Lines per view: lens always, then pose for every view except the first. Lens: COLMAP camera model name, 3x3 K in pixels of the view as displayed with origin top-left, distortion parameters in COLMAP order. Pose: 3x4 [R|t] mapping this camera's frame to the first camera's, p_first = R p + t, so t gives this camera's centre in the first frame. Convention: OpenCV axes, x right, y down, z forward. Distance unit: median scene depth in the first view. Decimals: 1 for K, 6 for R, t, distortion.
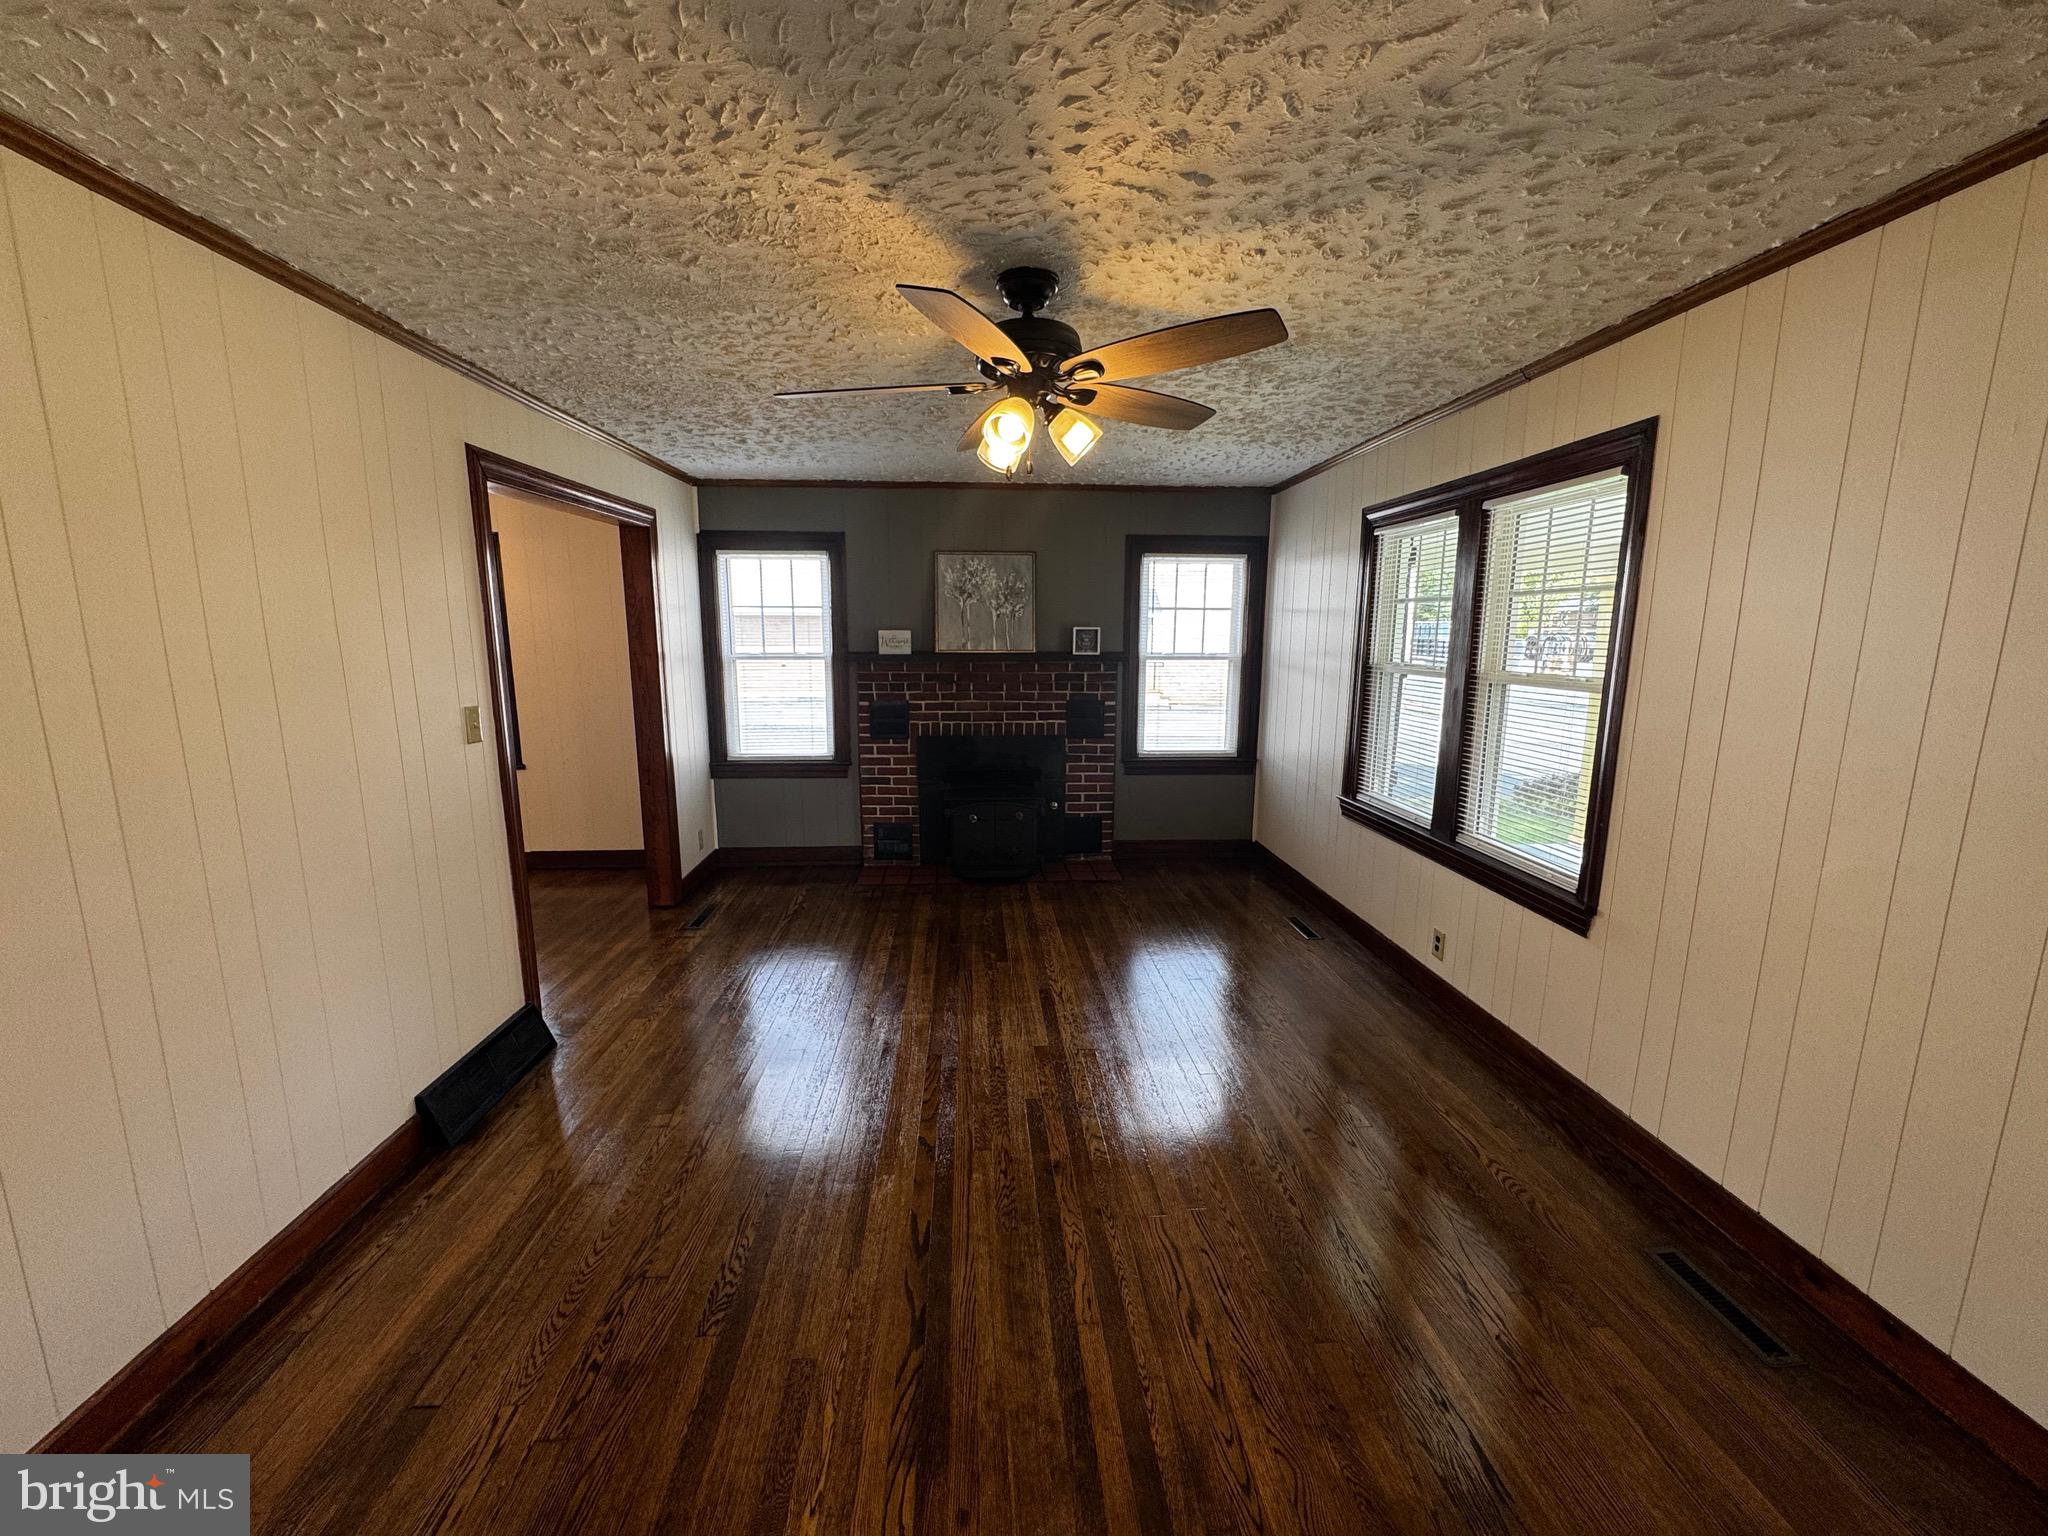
lens RADIAL K [[819.1, 0, 1013.4], [0, 819.1, 765.1], [0, 0, 1]] dist [-0.000300, 0.000110]
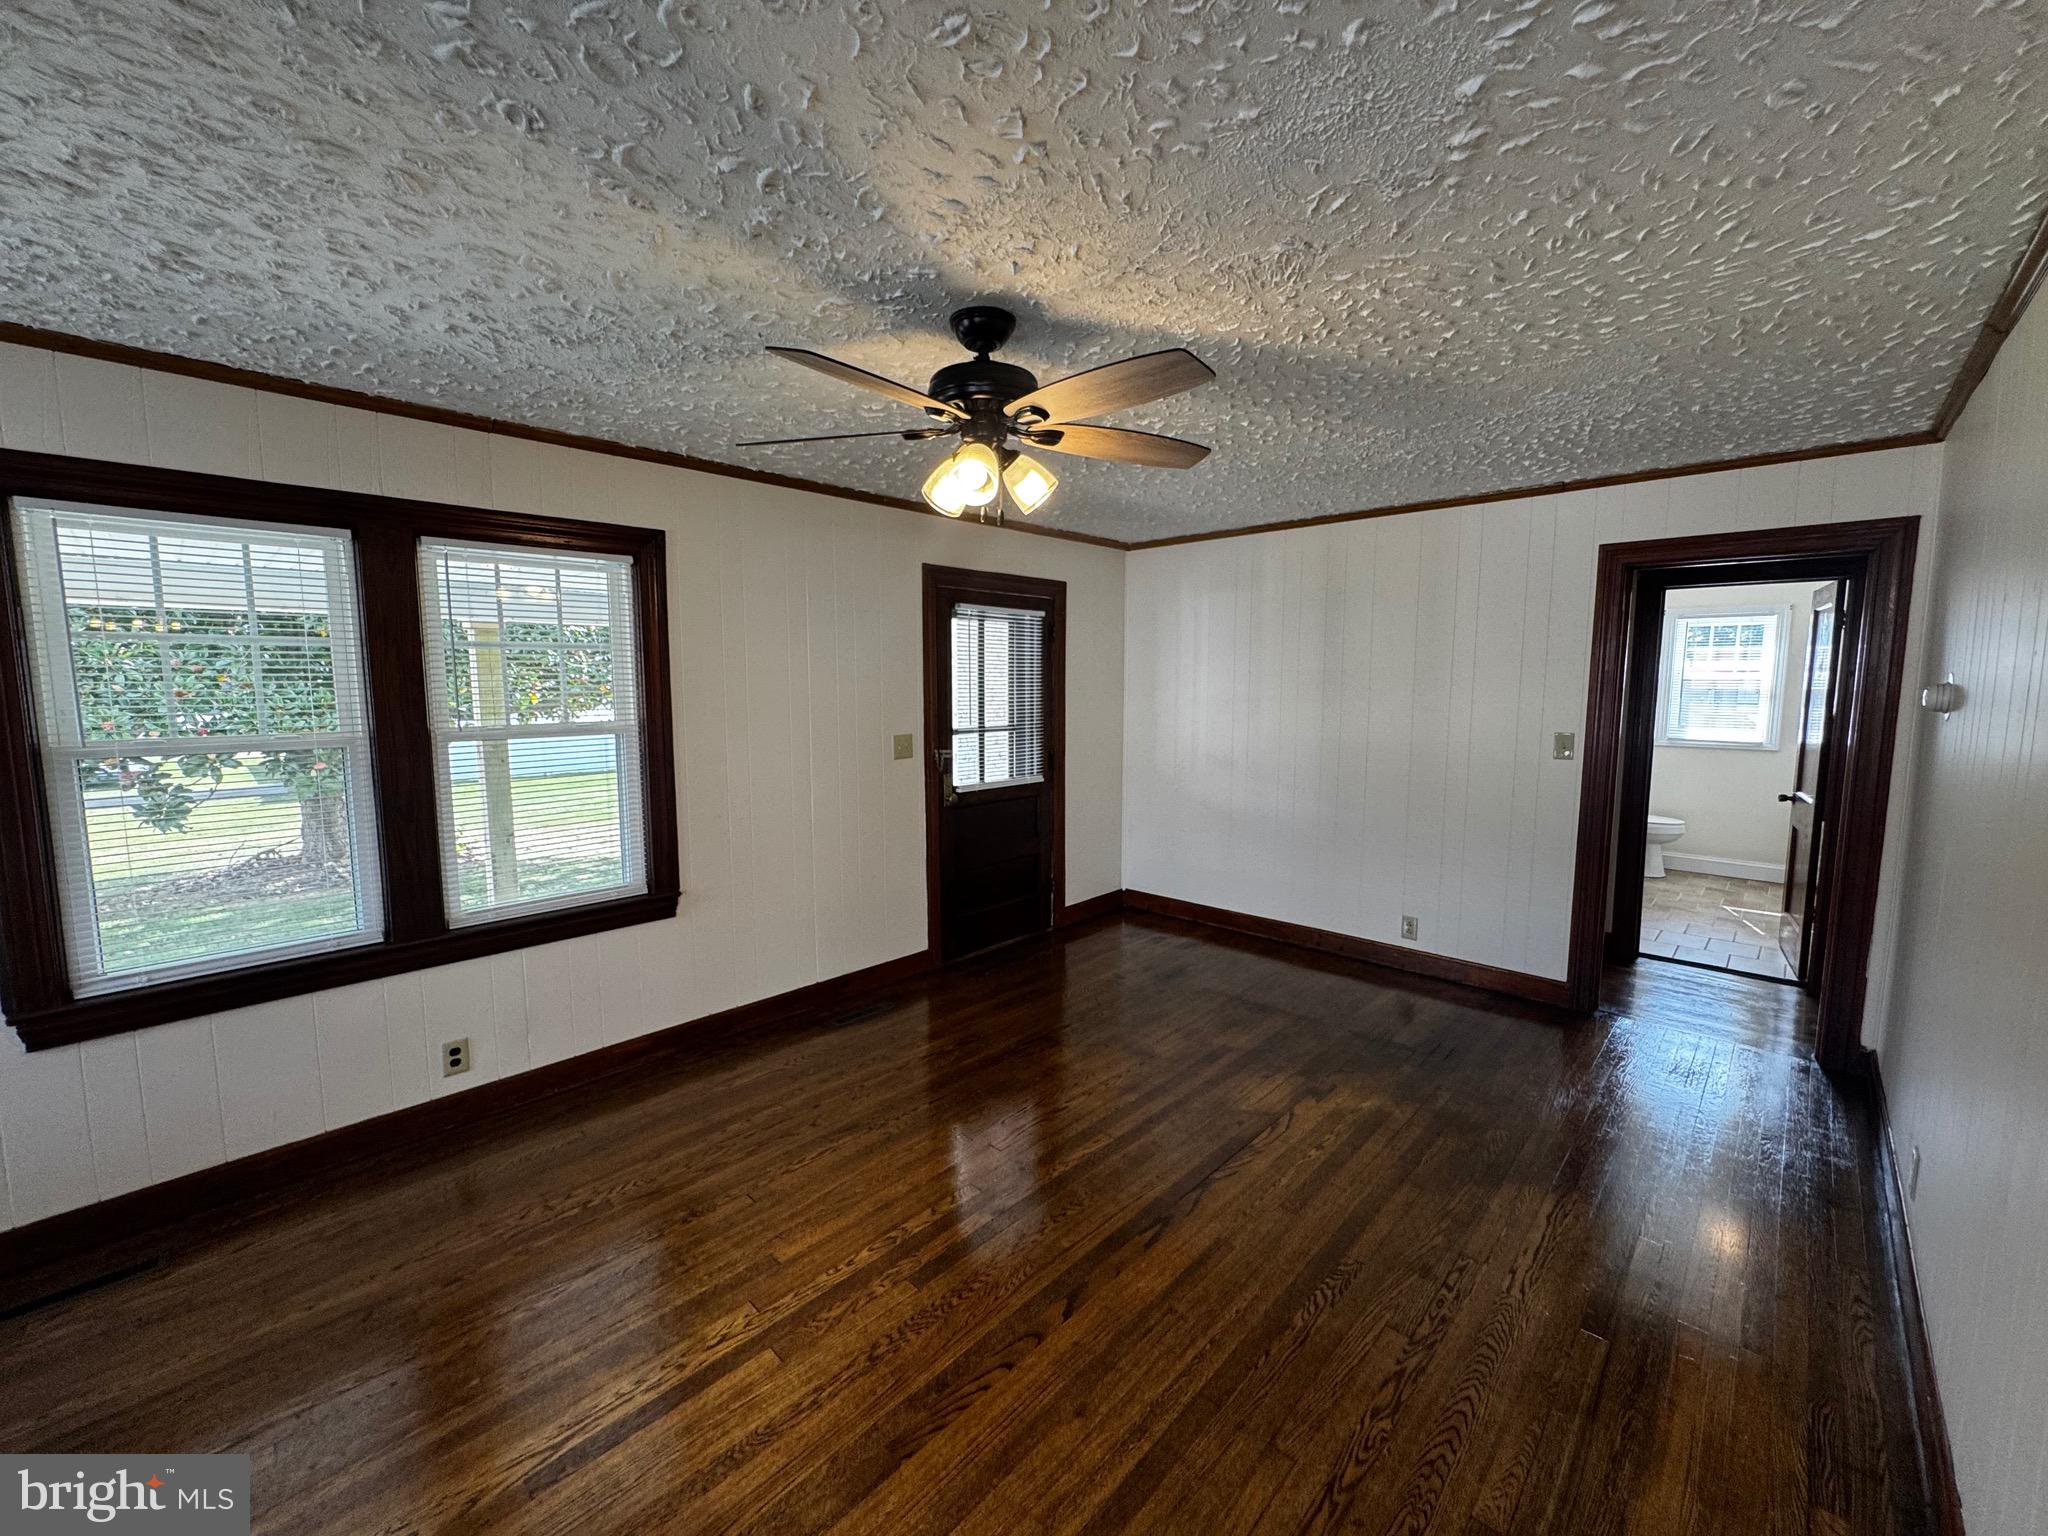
lens RADIAL K [[819.1, 0, 1025.0], [0, 819.1, 767.2], [0, 0, 1]] dist [-0.000300, 0.000110]
pose [[-0.683590, -0.079581, 0.725515, -0.570274], [0.125002, 0.966585, 0.223802, -0.224217], [-0.719082, 0.243679, -0.650801, 1.300218]]
